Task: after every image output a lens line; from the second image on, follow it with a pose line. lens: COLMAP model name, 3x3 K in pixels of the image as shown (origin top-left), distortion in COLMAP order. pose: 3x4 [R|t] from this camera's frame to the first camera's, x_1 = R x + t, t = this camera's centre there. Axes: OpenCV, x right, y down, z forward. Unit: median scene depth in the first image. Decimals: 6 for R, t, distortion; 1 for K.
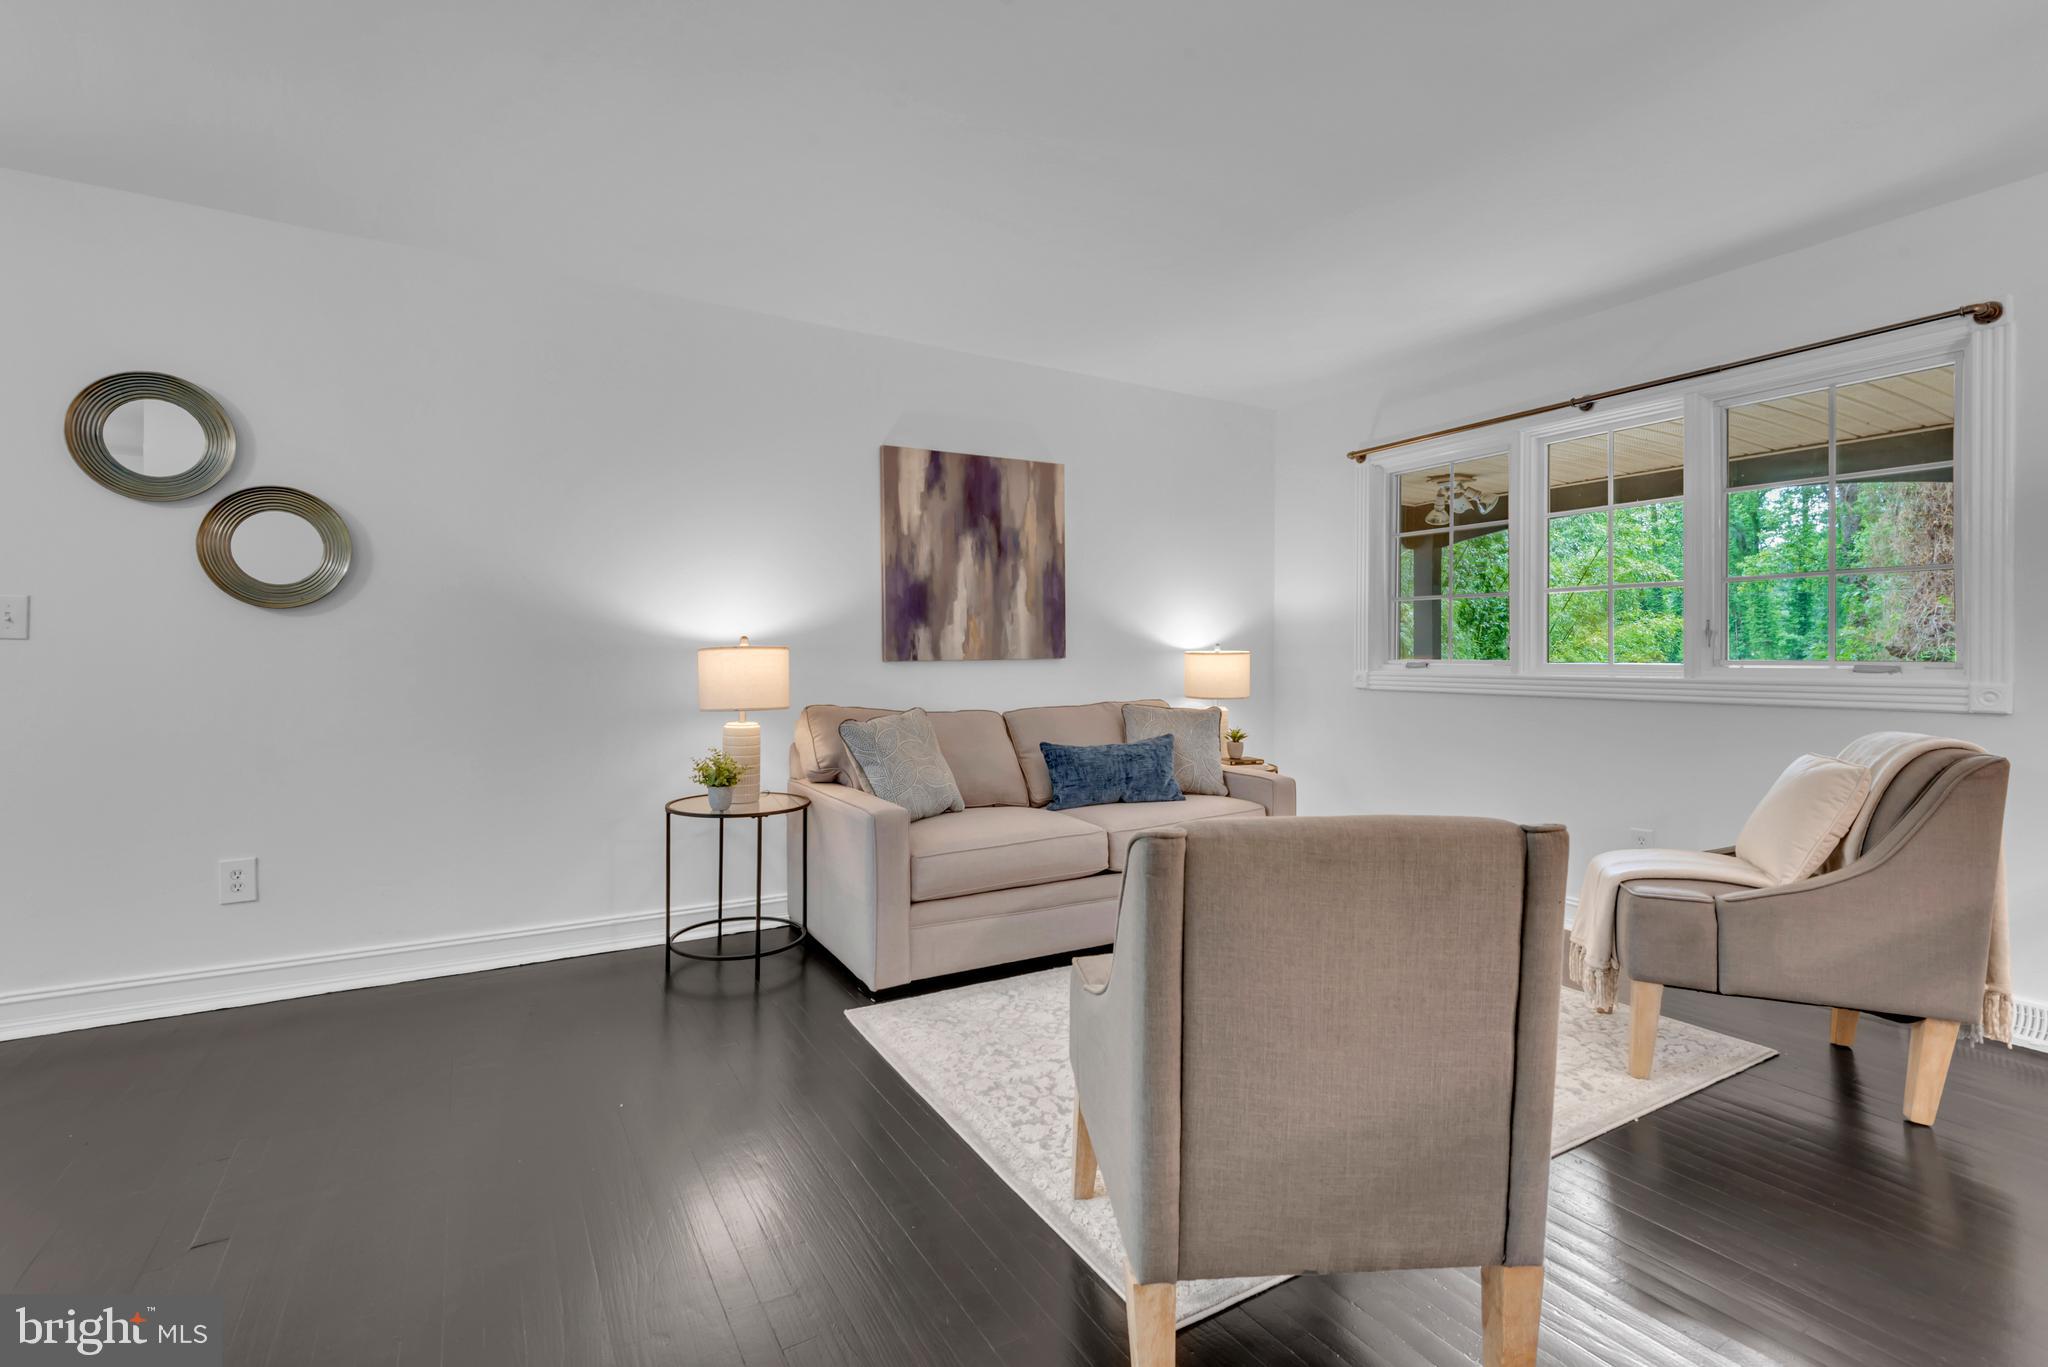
lens RADIAL K [[933.2, 0, 1007.1], [0, 933.2, 665.9], [0, 0, 1]] dist [0.029540, -0.008920]
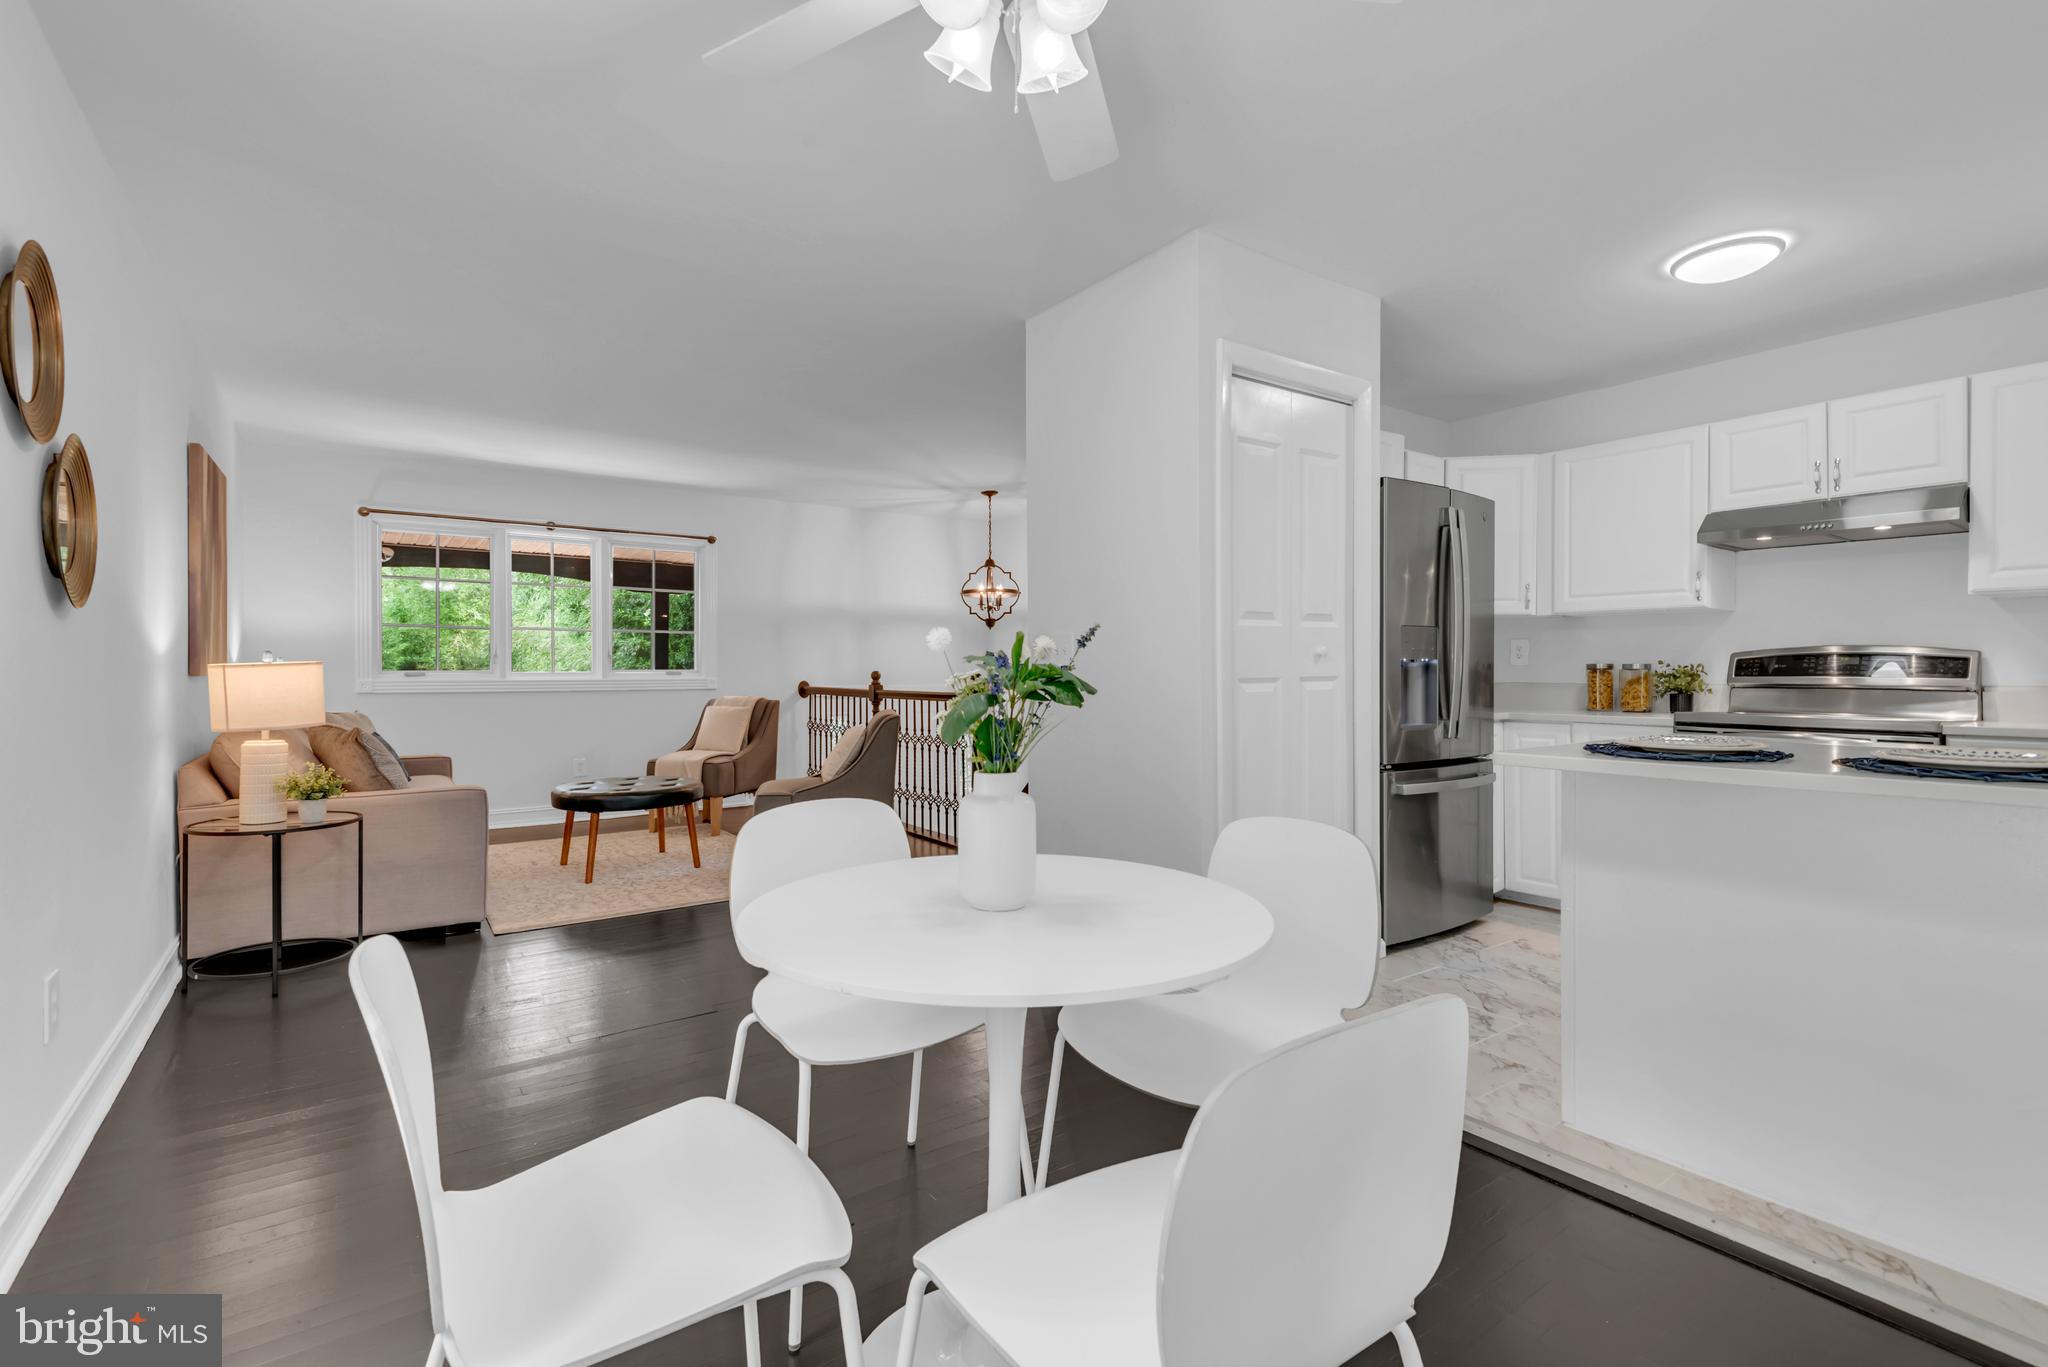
lens RADIAL K [[933.2, 0, 1012.0], [0, 933.2, 666.2], [0, 0, 1]] dist [0.029540, -0.008920]
pose [[-0.093037, -0.003042, 0.995658, -1.330182], [0.006384, 0.999973, 0.003651, -0.015455], [-0.995642, 0.006696, -0.093015, 0.322496]]
